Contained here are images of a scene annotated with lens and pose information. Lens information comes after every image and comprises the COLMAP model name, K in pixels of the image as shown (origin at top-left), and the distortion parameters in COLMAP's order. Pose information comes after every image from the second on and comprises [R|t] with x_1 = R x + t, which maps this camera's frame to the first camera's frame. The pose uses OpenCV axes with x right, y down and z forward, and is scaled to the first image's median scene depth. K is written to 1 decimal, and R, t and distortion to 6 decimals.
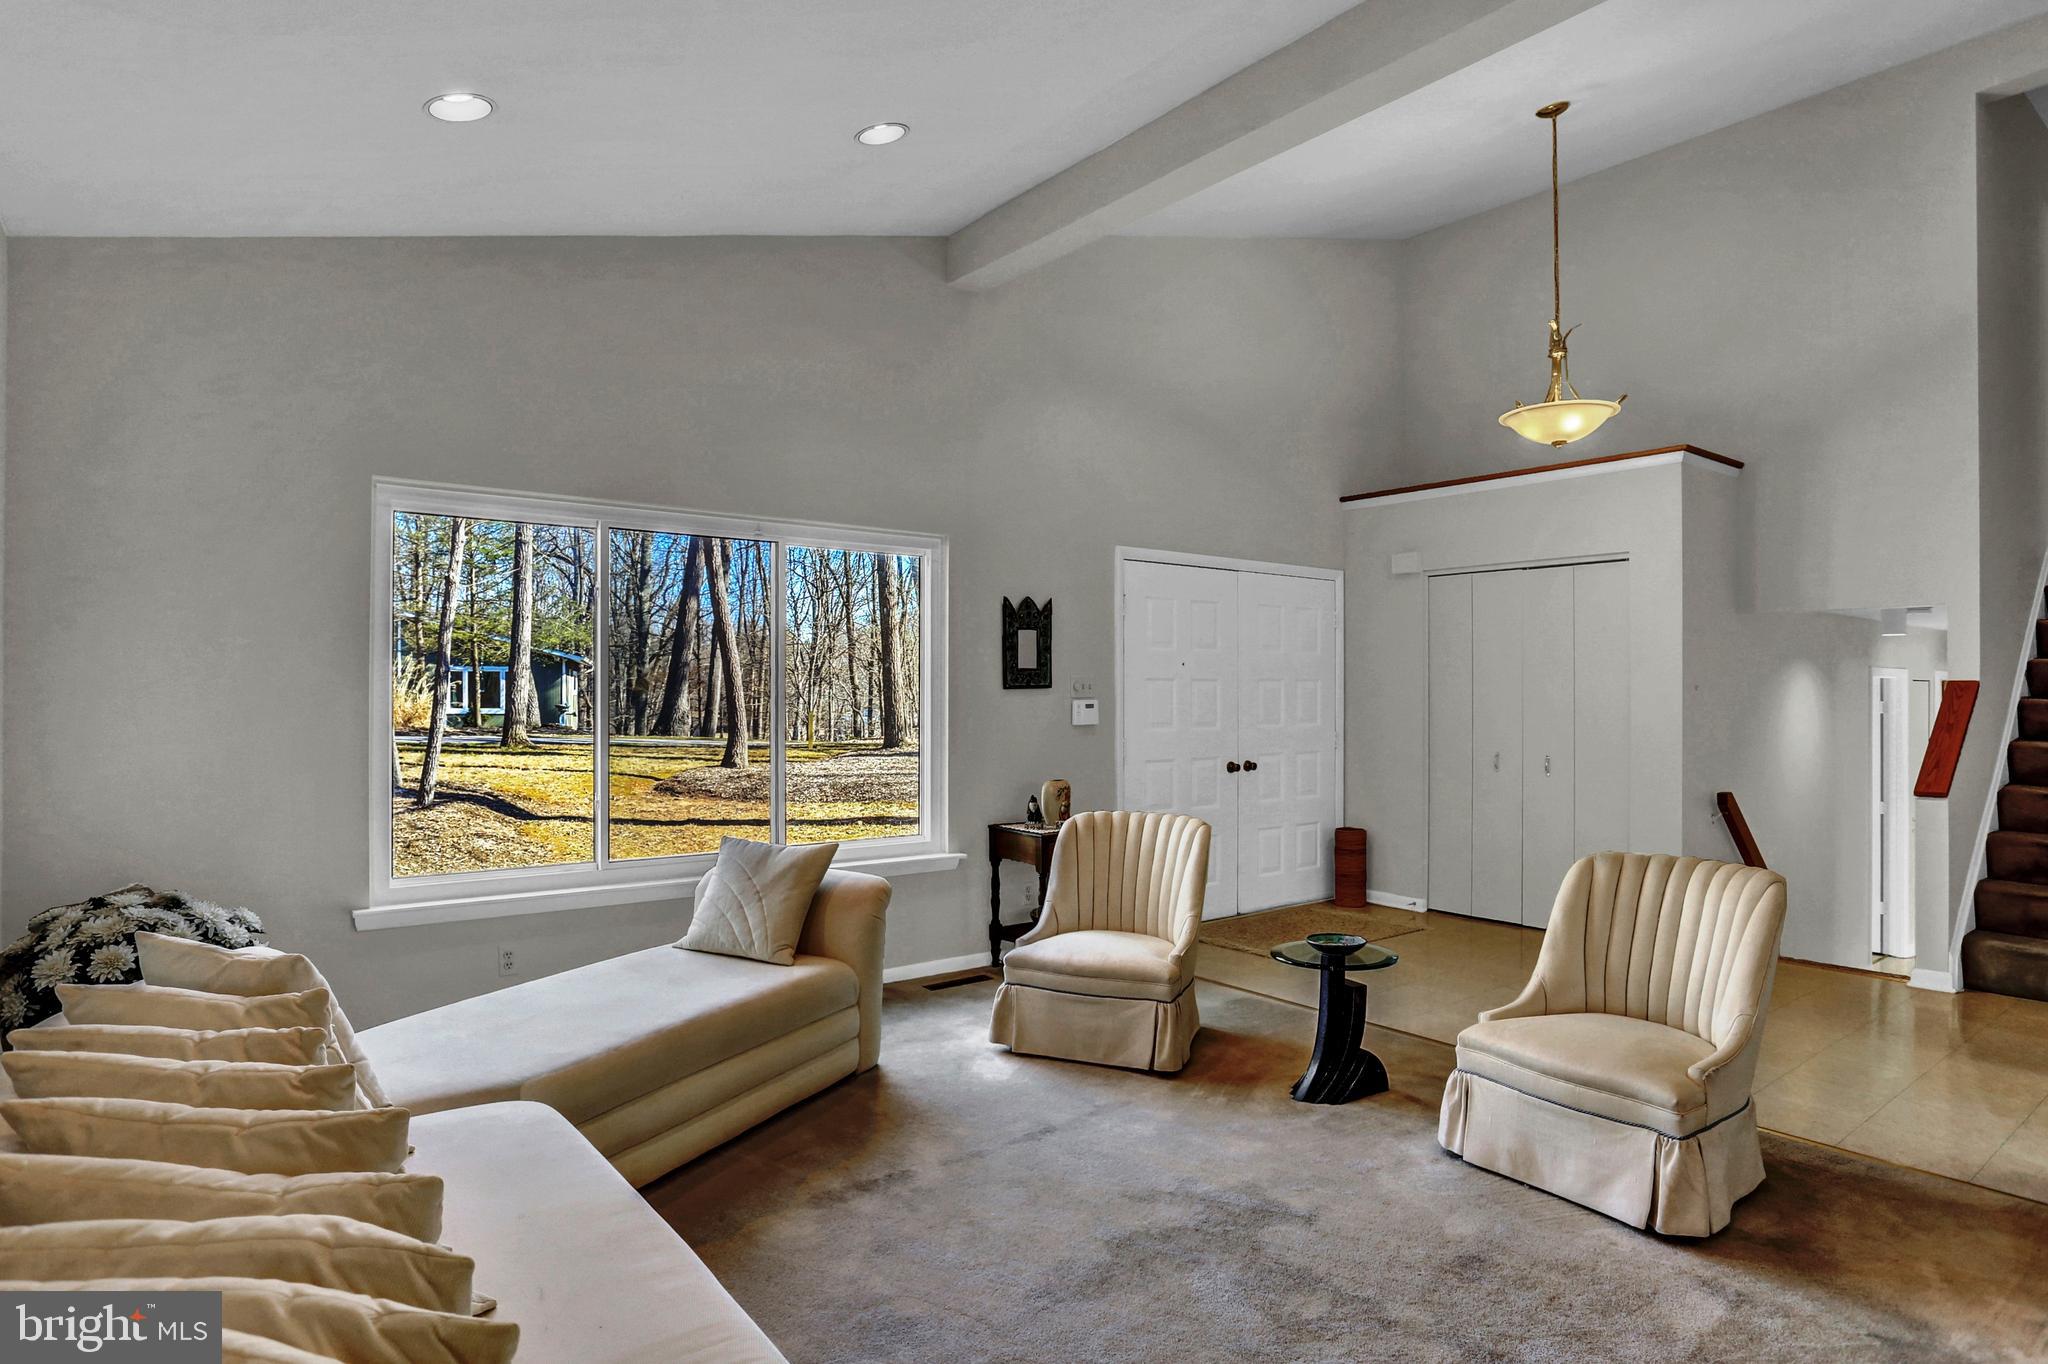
lens RADIAL K [[1110.7, 0, 1008.4], [0, 1110.7, 691.4], [0, 0, 1]] dist [-0.057763, 0.000434]
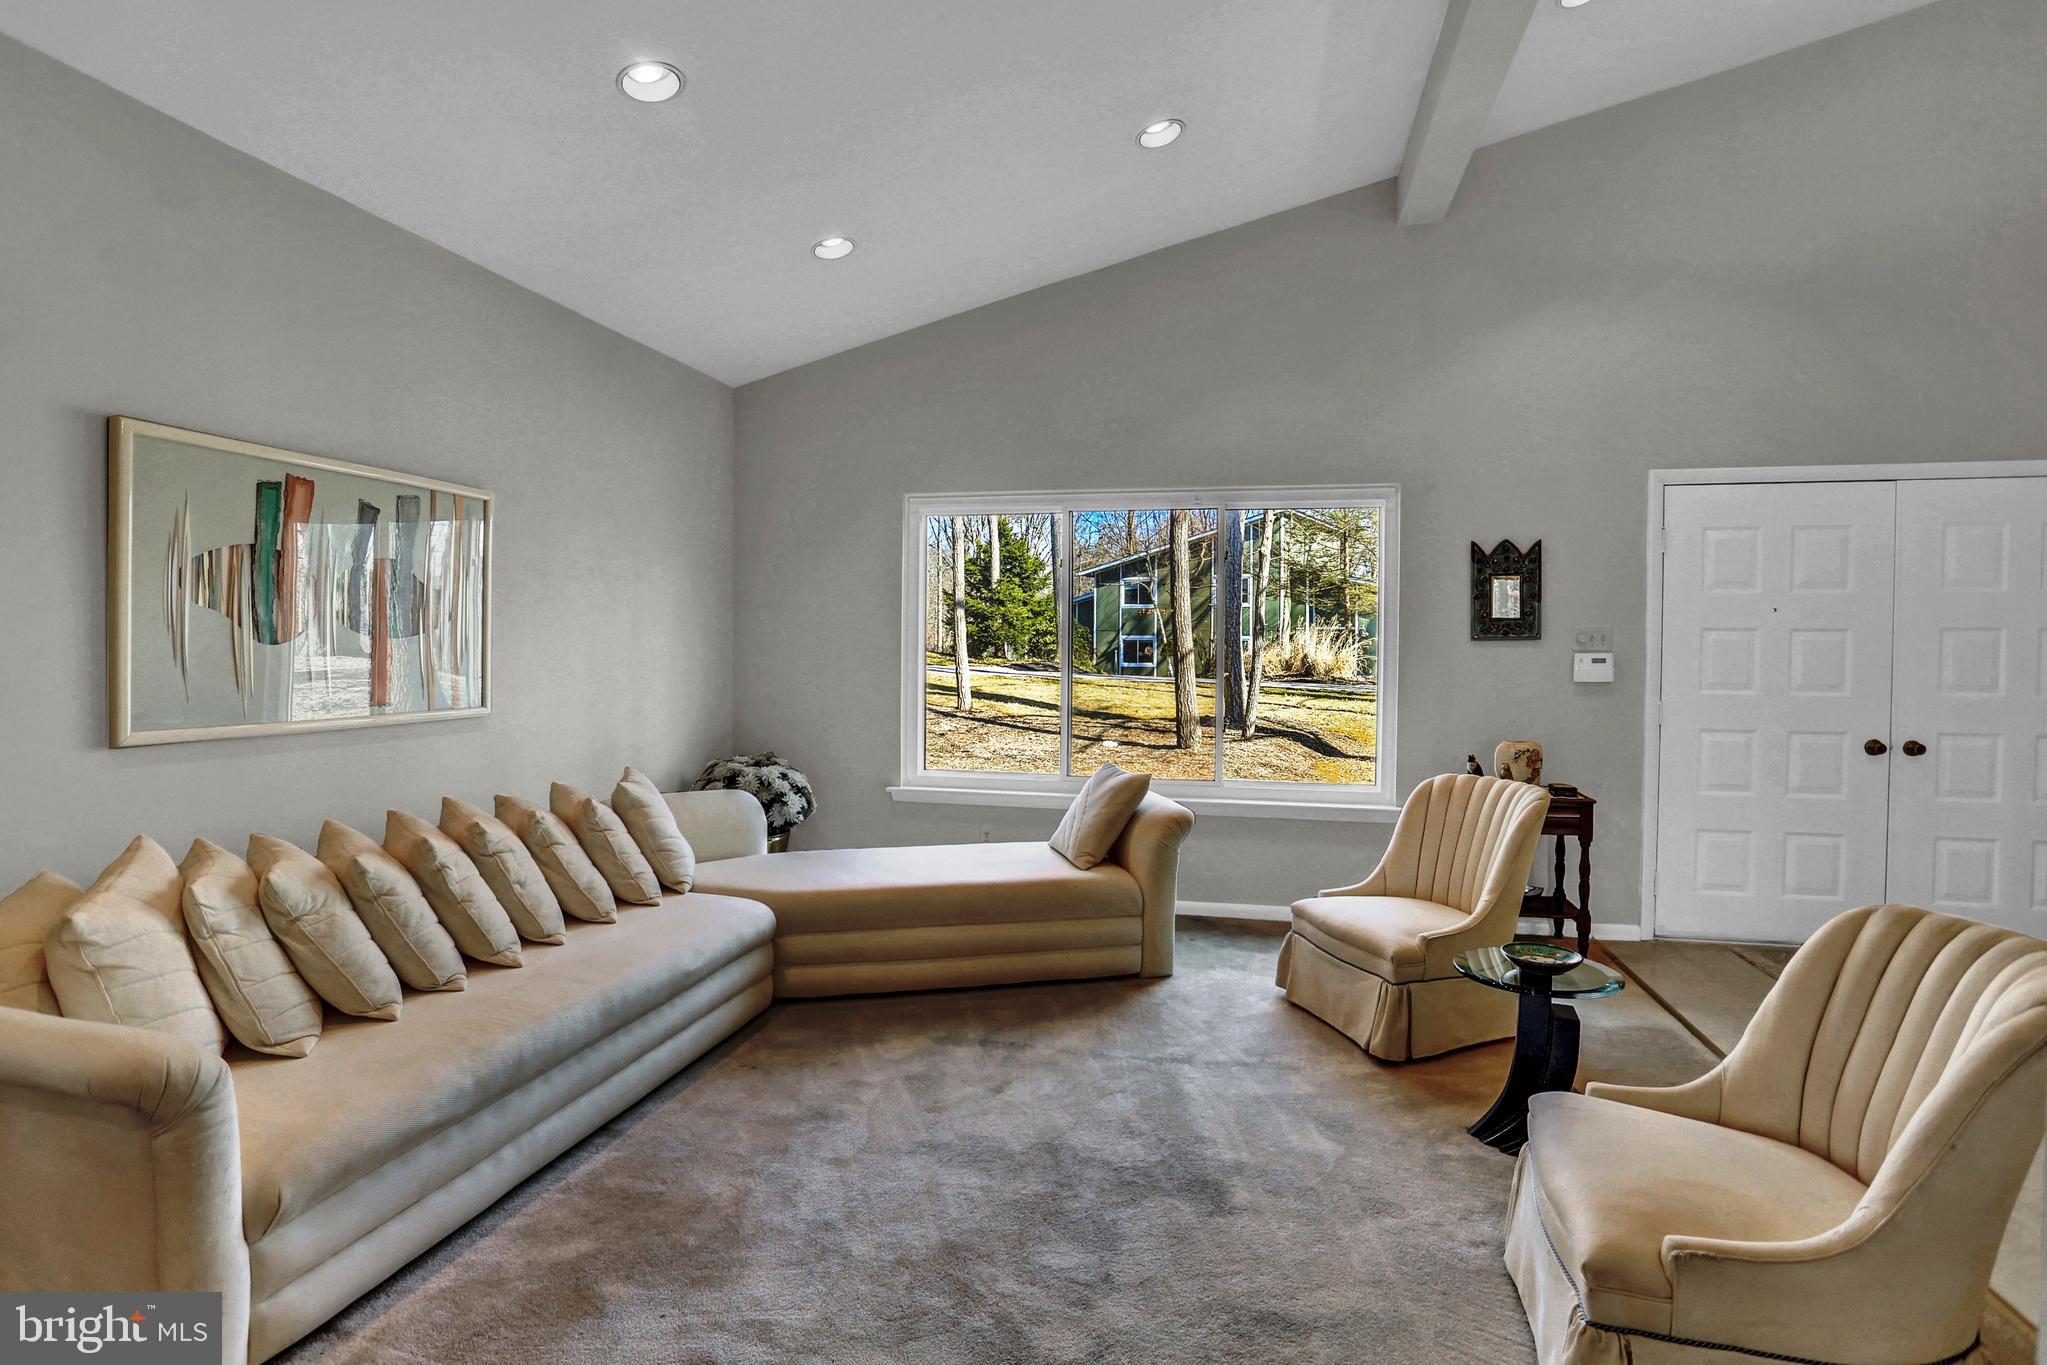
lens RADIAL K [[1011.9, 0, 1024.2], [0, 1011.9, 662.2], [0, 0, 1]] dist [-0.044592, -0.000014]
pose [[0.639906, 0.016109, -0.768285, 0.403608], [-0.005495, 0.999851, 0.016387, 0.004365], [0.768434, -0.006265, 0.639899, 0.169840]]
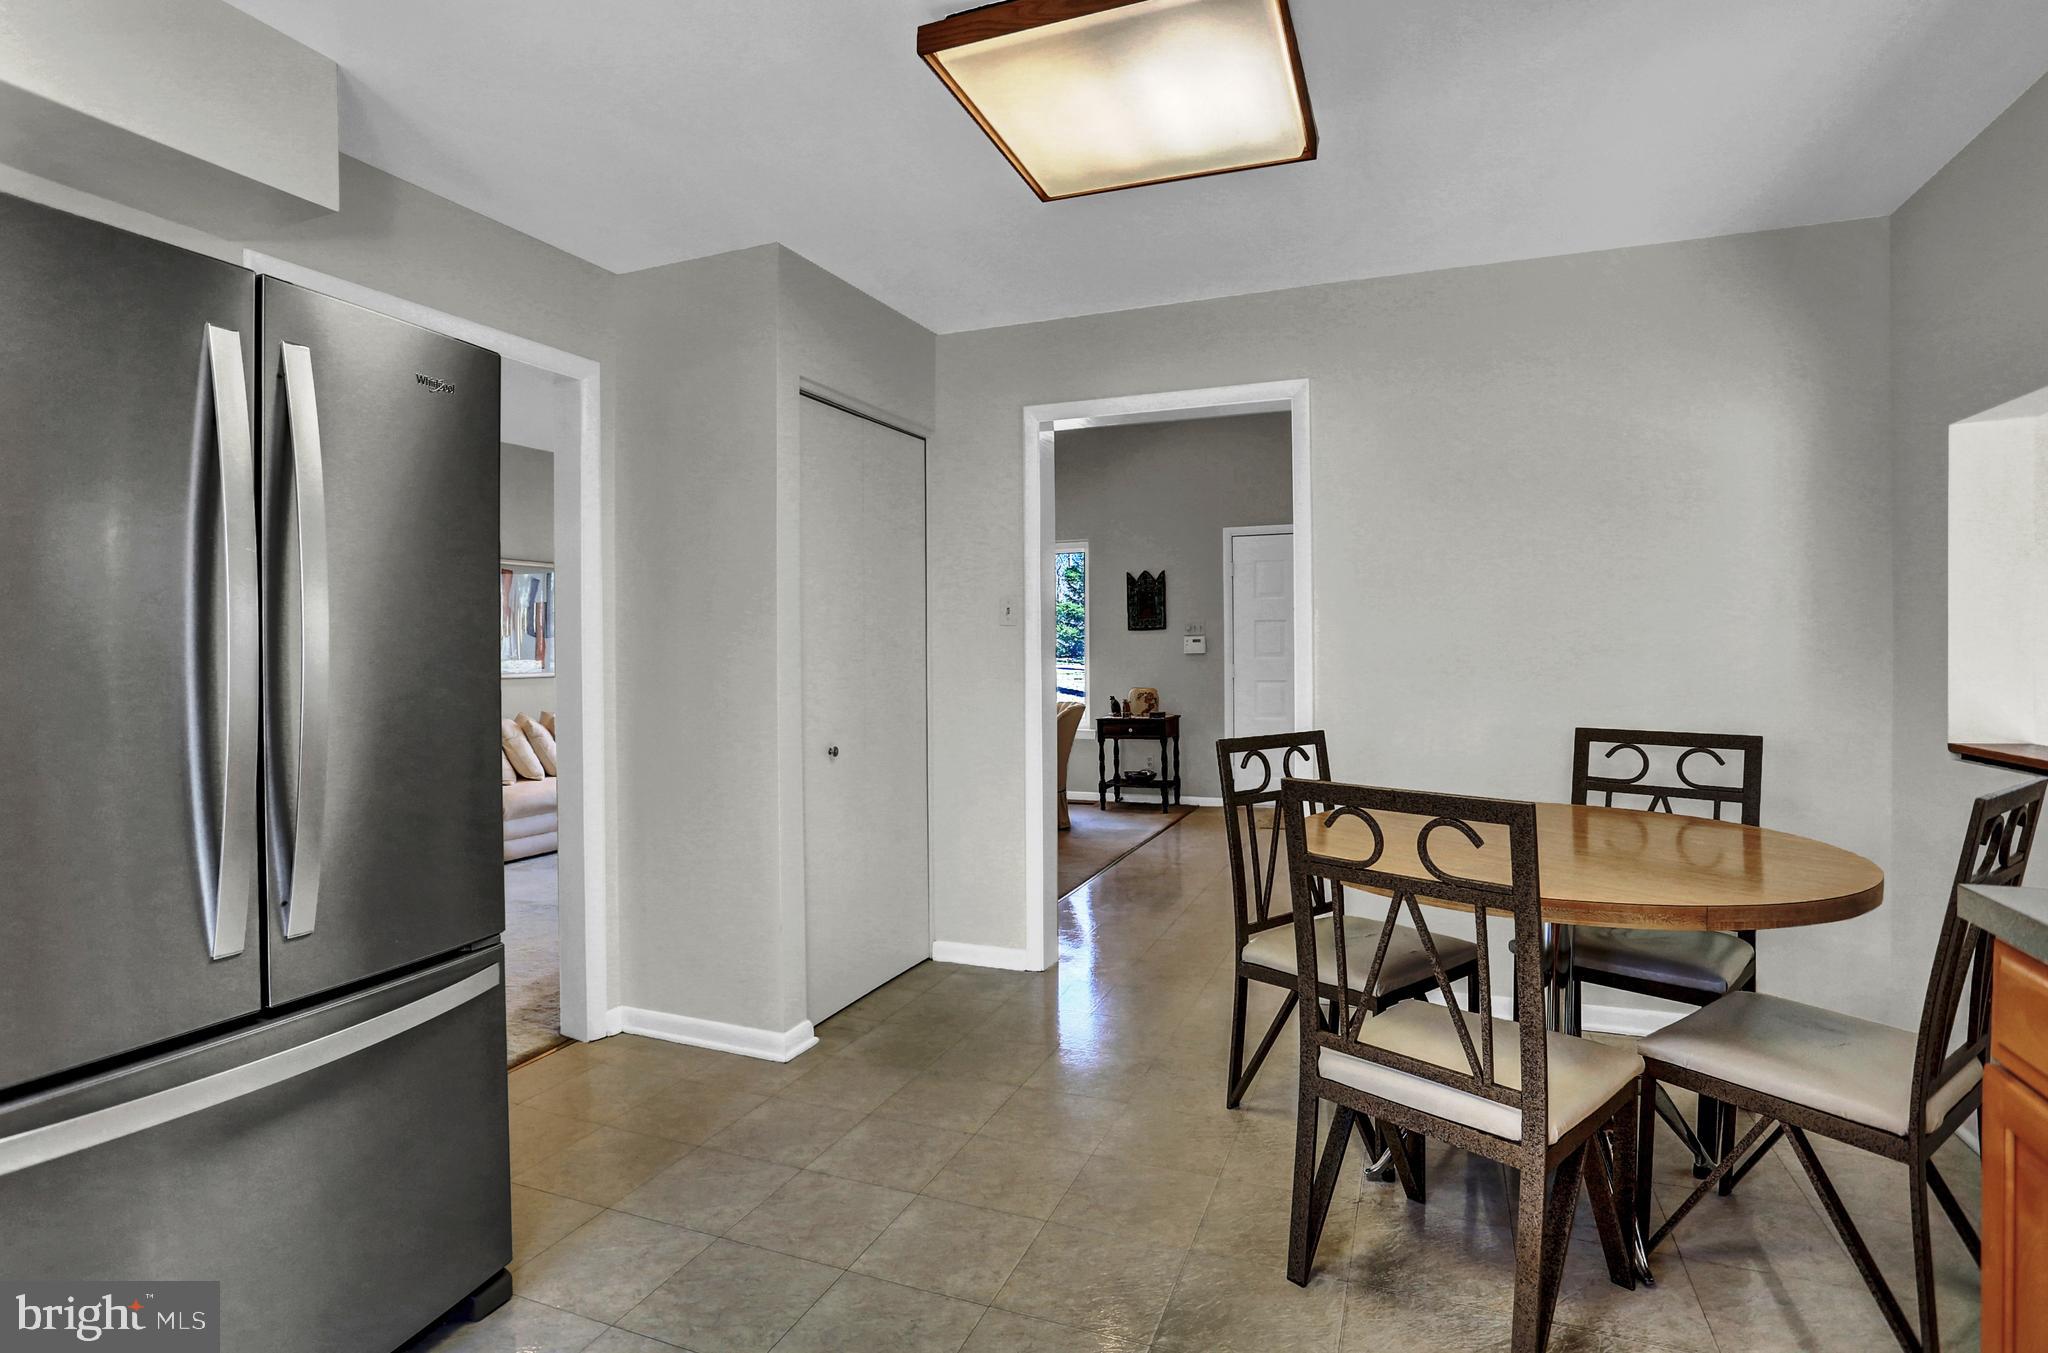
lens RADIAL K [[1017.0, 0, 1014.0], [0, 1017.0, 650.0], [0, 0, 1]] dist [-0.002109, -0.000054]
pose [[0.509527, -0.001243, -0.860454, 1.175316], [0.010371, 0.999935, 0.004697, 0.017718], [0.860392, -0.011318, 0.509507, 0.107574]]
